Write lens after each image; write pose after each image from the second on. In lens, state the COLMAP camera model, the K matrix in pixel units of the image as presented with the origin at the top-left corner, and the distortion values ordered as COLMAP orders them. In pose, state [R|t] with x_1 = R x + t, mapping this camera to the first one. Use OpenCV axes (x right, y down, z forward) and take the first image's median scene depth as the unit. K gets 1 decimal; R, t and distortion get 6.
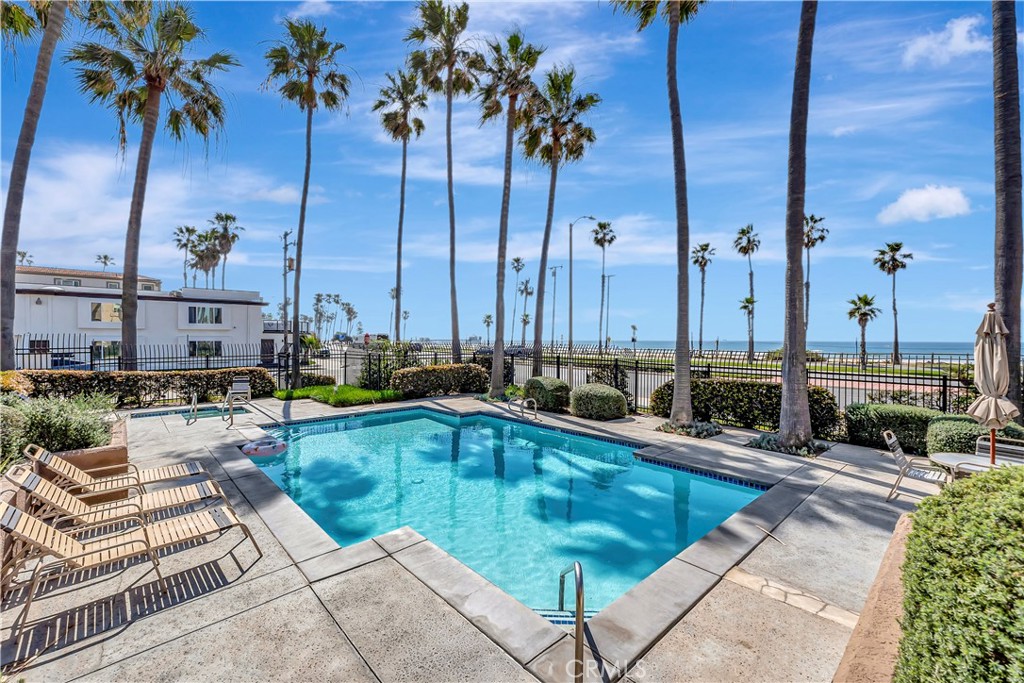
lens RADIAL K [[428.1, 0, 512.0], [0, 428.1, 341.5], [0, 0, 1]] dist [-0.000432, 0.000053]
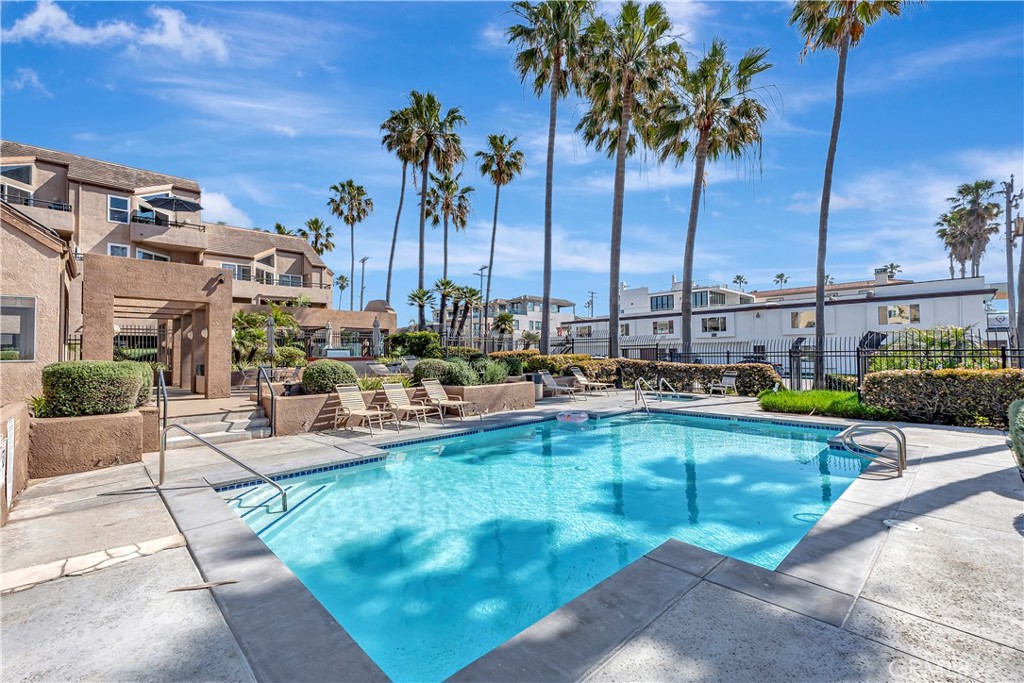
lens RADIAL K [[441.4, 0, 512.0], [0, 441.4, 341.5], [0, 0, 1]] dist [0.003966, 0.000475]
pose [[0.023115, -0.027500, -0.999355, 0.808435], [0.004486, 0.999614, -0.027403, 0.074422], [0.999723, -0.003850, 0.023230, 0.912932]]
